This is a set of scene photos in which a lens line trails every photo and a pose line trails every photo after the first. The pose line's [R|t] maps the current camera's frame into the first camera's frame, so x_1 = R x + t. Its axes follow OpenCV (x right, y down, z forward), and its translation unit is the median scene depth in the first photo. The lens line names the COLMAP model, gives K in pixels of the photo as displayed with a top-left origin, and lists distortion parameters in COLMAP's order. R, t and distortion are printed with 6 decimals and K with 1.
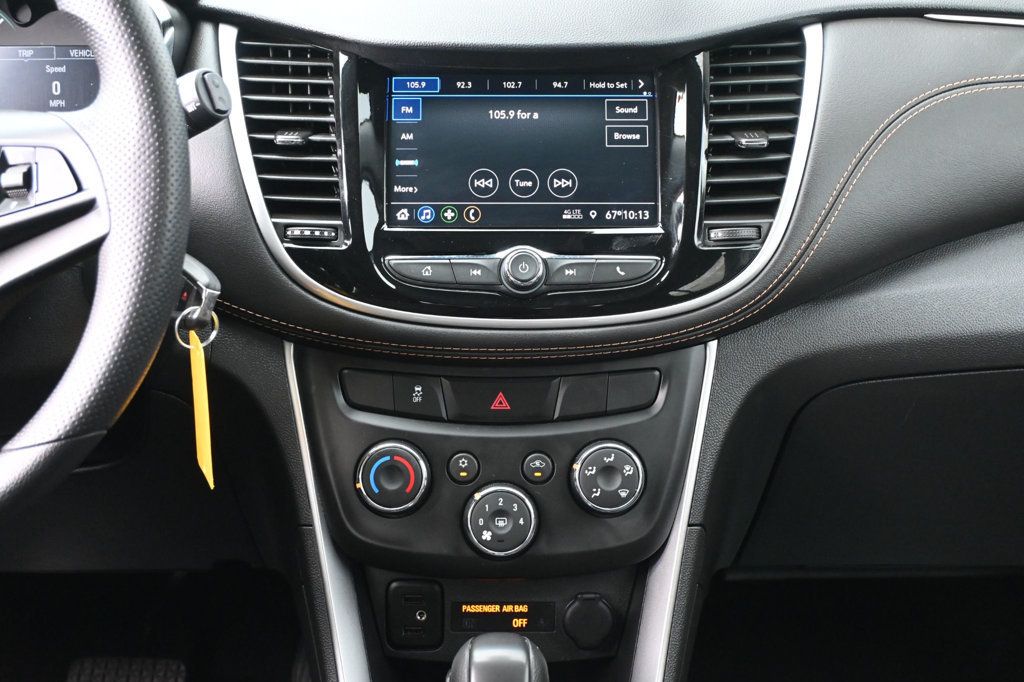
lens RADIAL K [[1622.1, 0, 518.9], [0, 1622.1, 333.2], [0, 0, 1]] dist [0.036033, 0.000000]
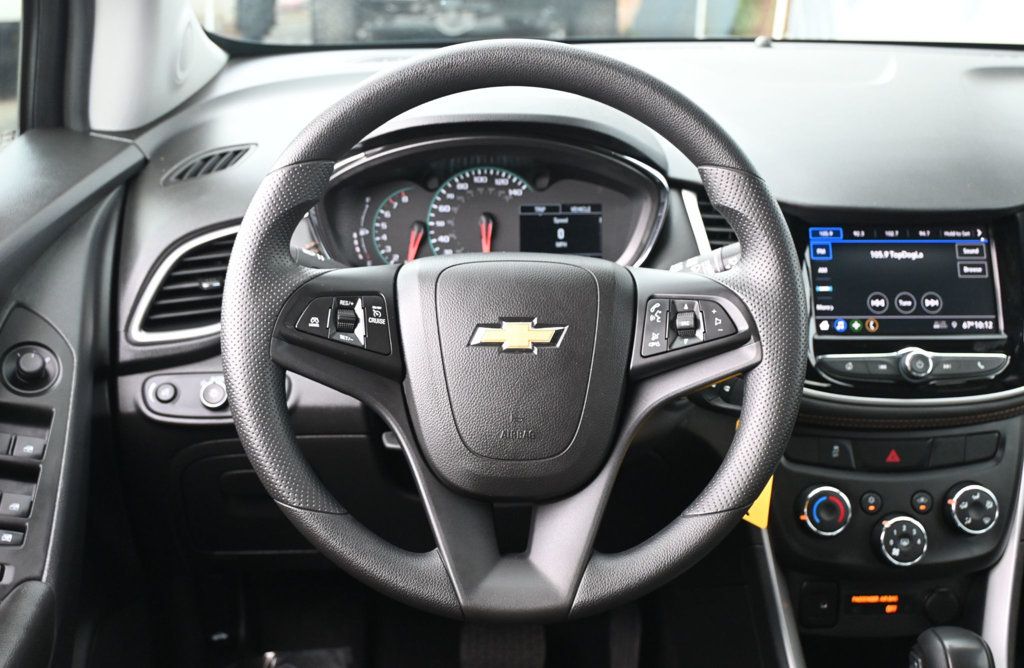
lens RADIAL K [[1158.0, 0, 510.4], [0, 1158.0, 331.5], [0, 0, 1]] dist [0.017158, 0.000000]
pose [[0.998947, -0.003103, 0.045766, -0.394011], [0.003392, 0.999975, -0.006229, -0.062348], [-0.045746, 0.006378, 0.998933, -0.006398]]
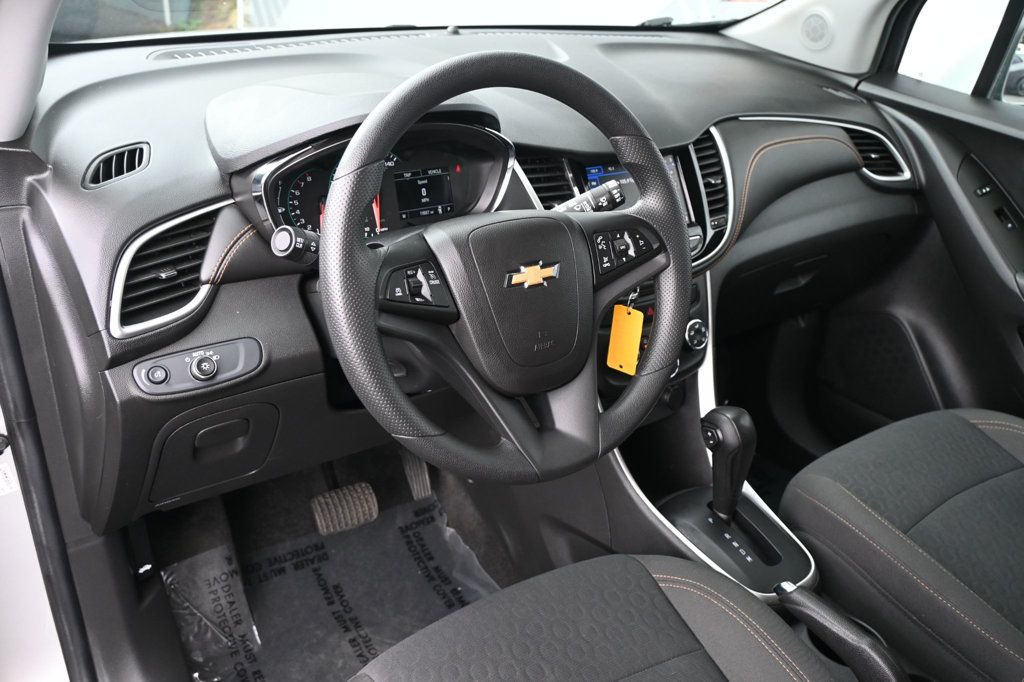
lens RADIAL K [[844.3, 0, 508.7], [0, 844.3, 336.9], [0, 0, 1]] dist [0.040957, 0.004811]
pose [[0.832758, -0.205846, 0.513946, -0.774130], [0.145020, 0.977001, 0.156329, -0.132238], [-0.534306, -0.055652, 0.843457, 0.125660]]
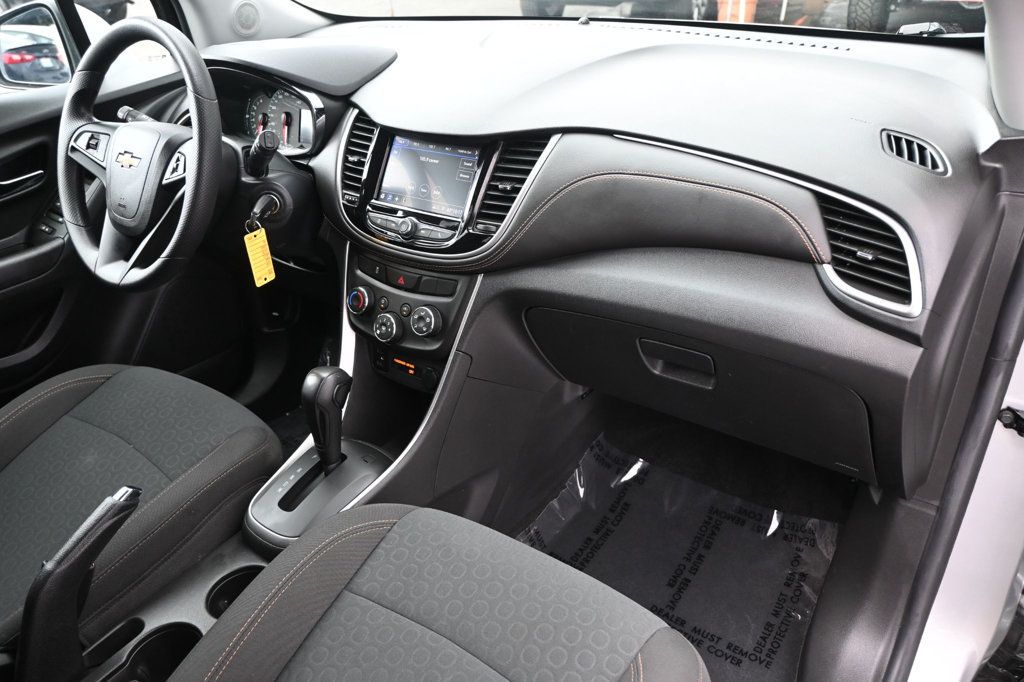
lens RADIAL K [[757.0, 0, 527.0], [0, 757.0, 313.9], [0, 0, 1]] dist [-0.002990, 0.000997]
pose [[0.815024, 0.232634, -0.530676, 0.744305], [-0.159707, 0.970579, 0.180193, -0.140256], [0.556982, -0.062109, 0.828199, 0.174921]]
